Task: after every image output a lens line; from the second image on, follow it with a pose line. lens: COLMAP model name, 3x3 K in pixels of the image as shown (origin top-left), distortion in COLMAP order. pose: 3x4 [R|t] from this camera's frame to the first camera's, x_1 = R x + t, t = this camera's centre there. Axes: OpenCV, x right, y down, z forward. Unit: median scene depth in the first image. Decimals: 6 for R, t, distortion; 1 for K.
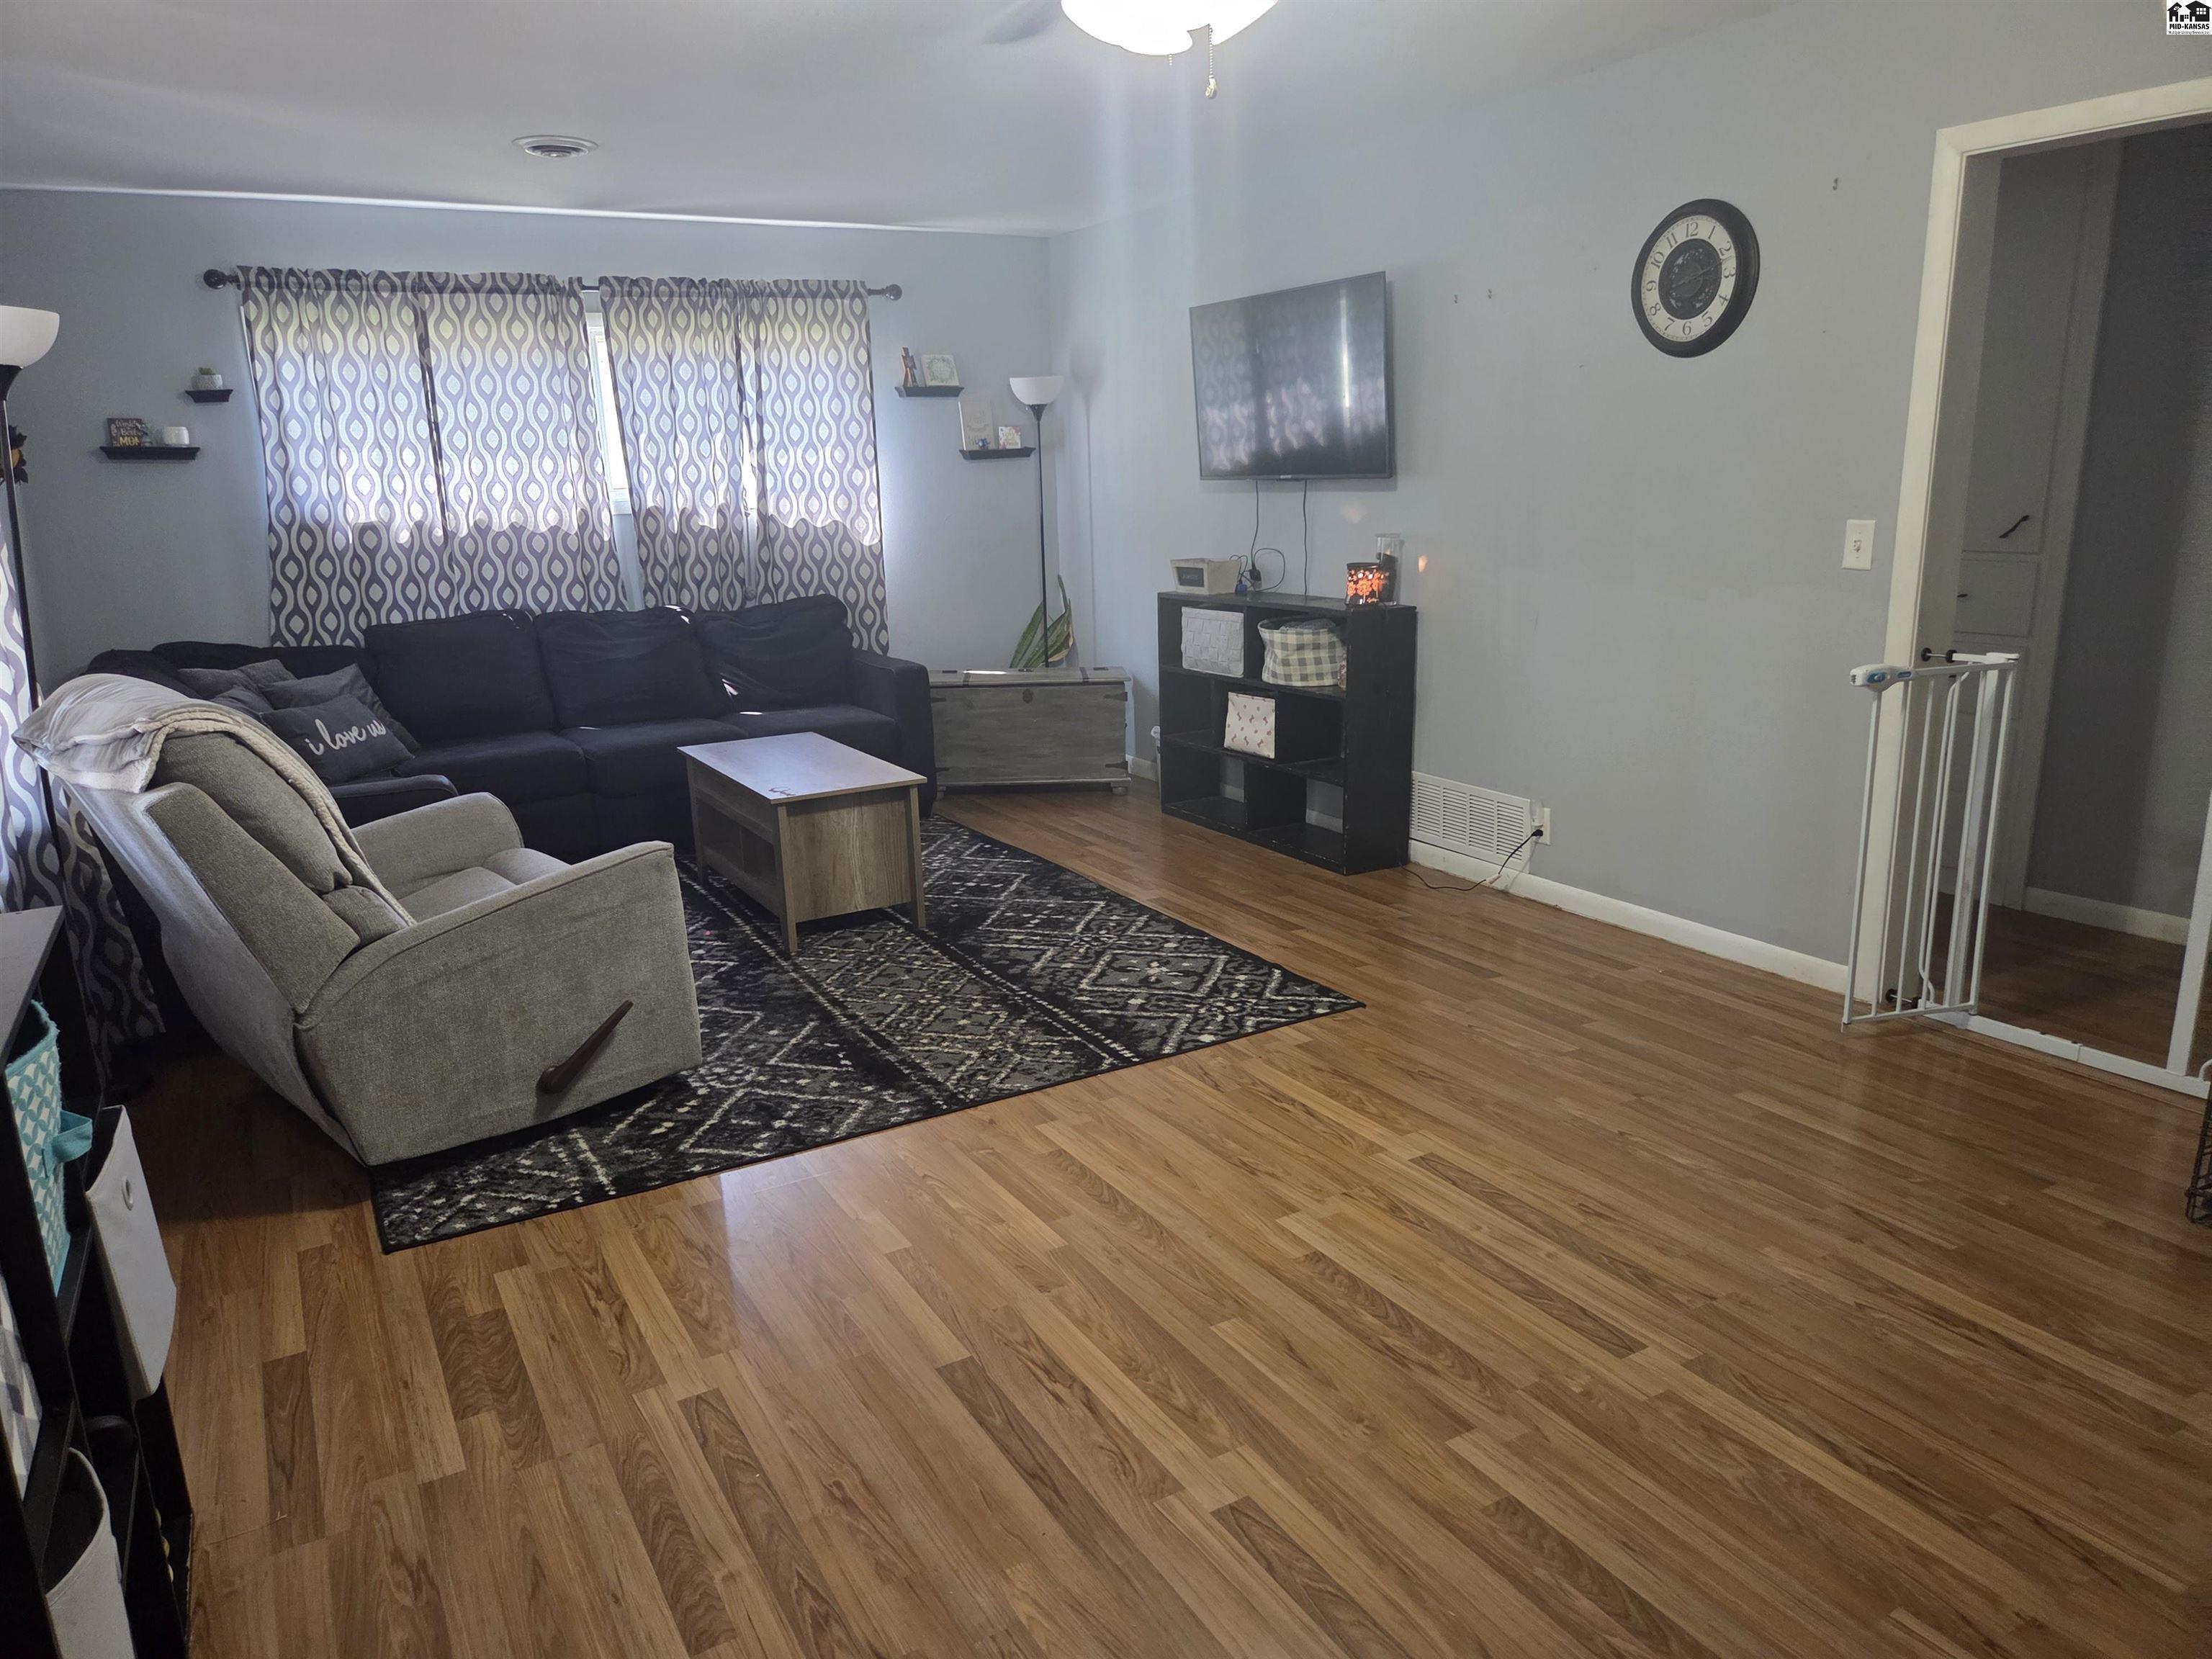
lens RADIAL K [[1496.4, 0, 1101.6], [0, 1496.4, 842.8], [0, 0, 1]] dist [0.058843, -0.048814]
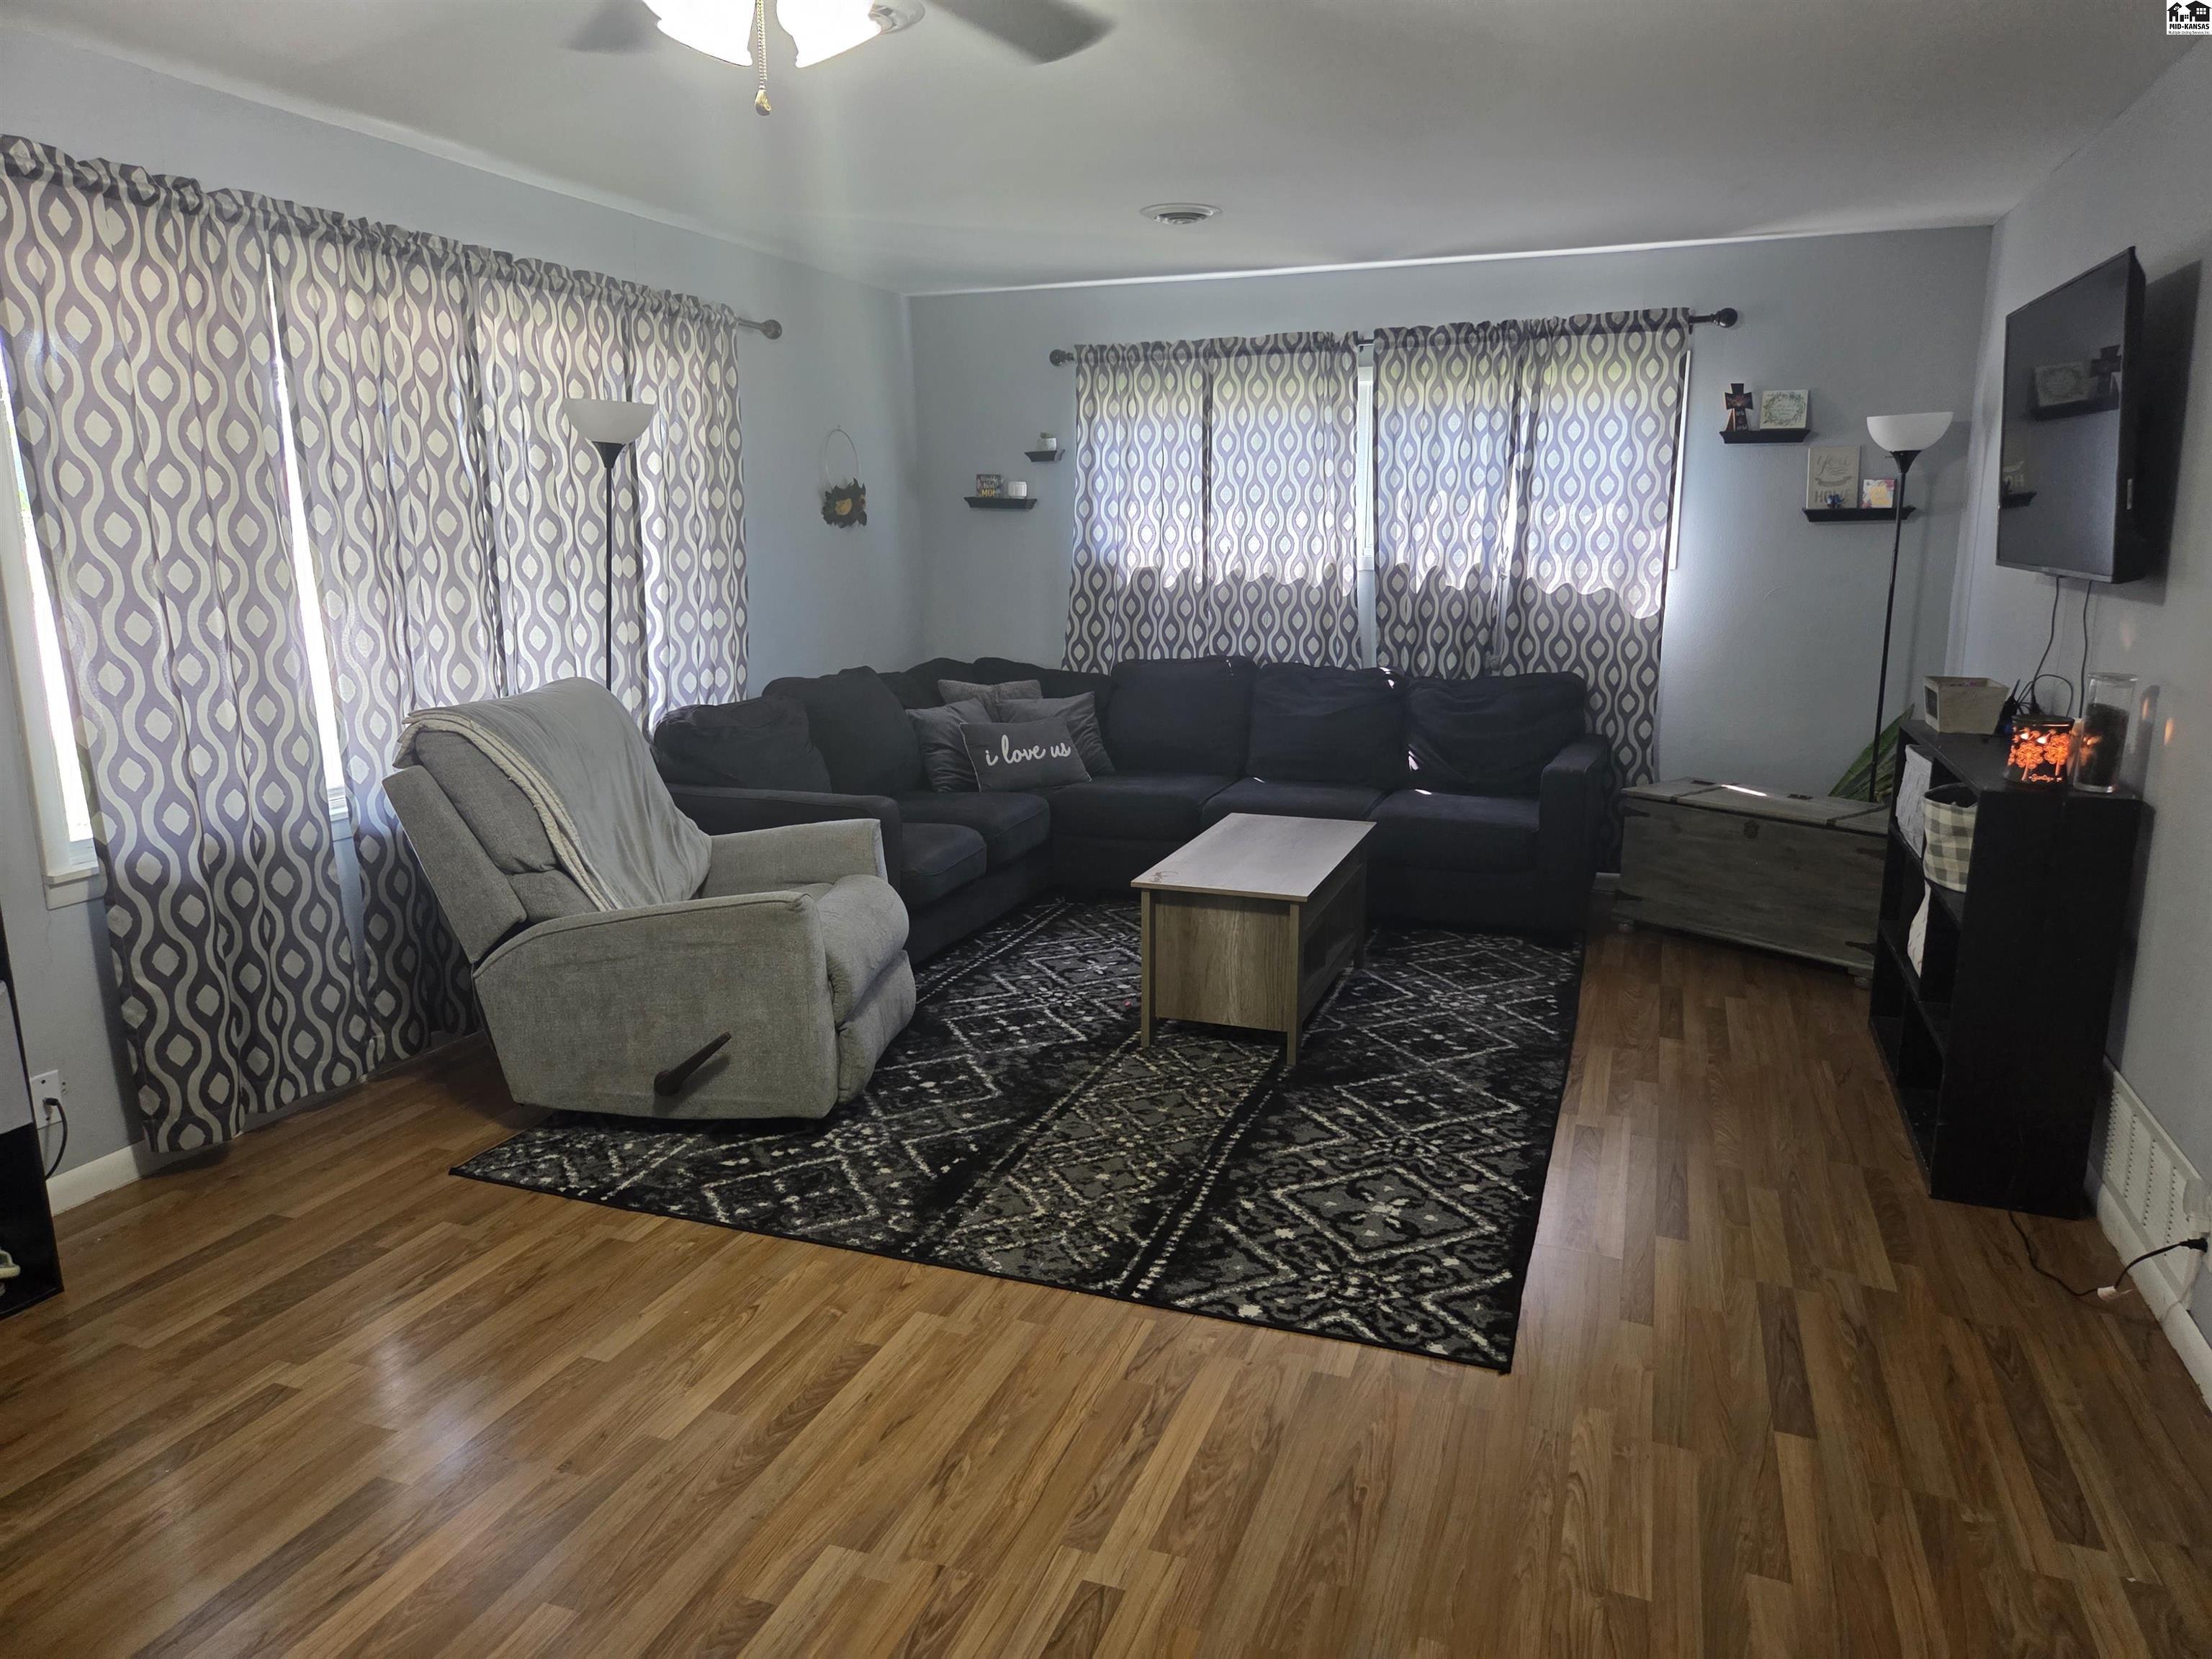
lens RADIAL K [[1496.4, 0, 1108.4], [0, 1496.4, 829.4], [0, 0, 1]] dist [0.058843, -0.048814]
pose [[0.642412, 0.185237, -0.743636, 0.376096], [-0.205675, 0.976423, 0.065544, -0.097334], [0.738244, 0.110841, 0.665365, 0.291371]]
